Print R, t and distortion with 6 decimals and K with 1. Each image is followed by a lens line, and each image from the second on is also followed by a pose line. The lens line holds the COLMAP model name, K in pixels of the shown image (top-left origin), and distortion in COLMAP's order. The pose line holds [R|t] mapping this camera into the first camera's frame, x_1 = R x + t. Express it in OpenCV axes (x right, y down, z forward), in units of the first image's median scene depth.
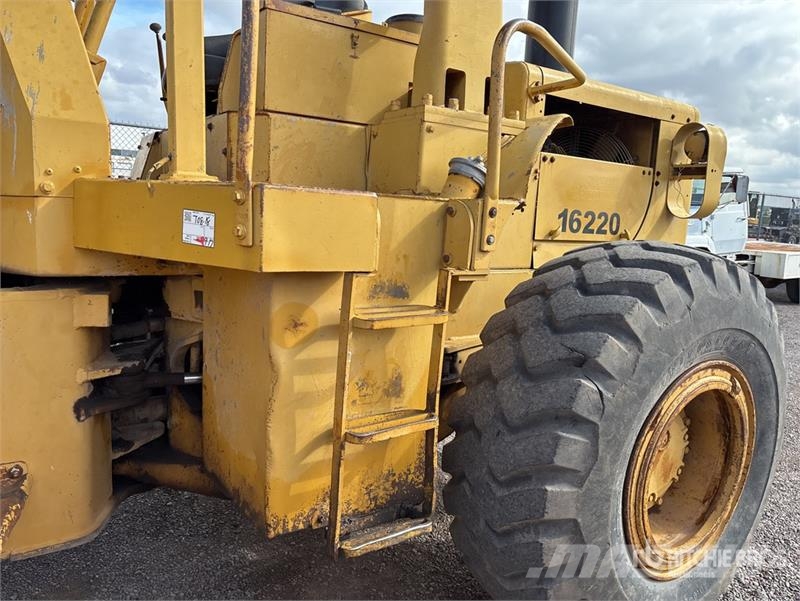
lens RADIAL K [[619.1, 0, 402.0], [0, 619.1, 290.6], [0, 0, 1]] dist [0.065137, -0.088076]
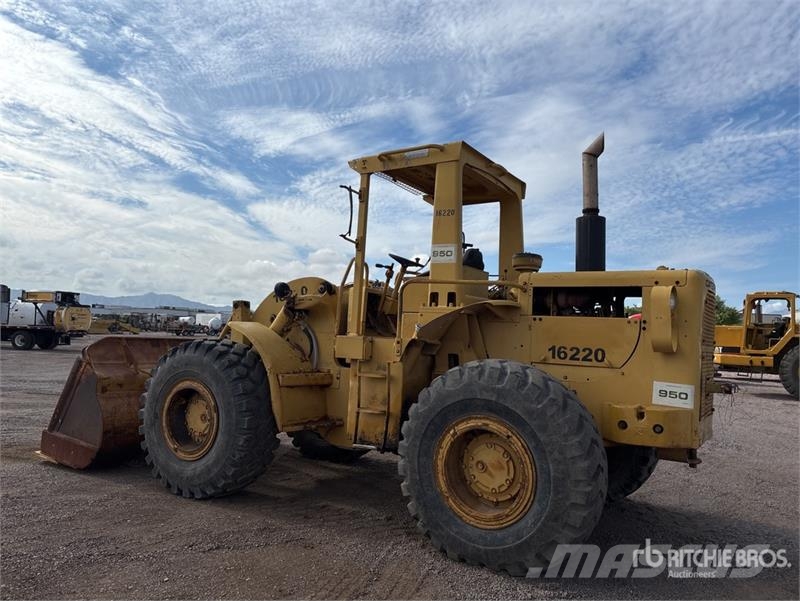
lens RADIAL K [[619.1, 0, 402.0], [0, 619.1, 290.6], [0, 0, 1]] dist [0.065137, -0.088076]
pose [[0.396332, -0.094307, -0.913251, 1.662616], [-0.129996, 0.978924, -0.157505, 0.047856], [0.908857, 0.181144, 0.375720, -0.078709]]
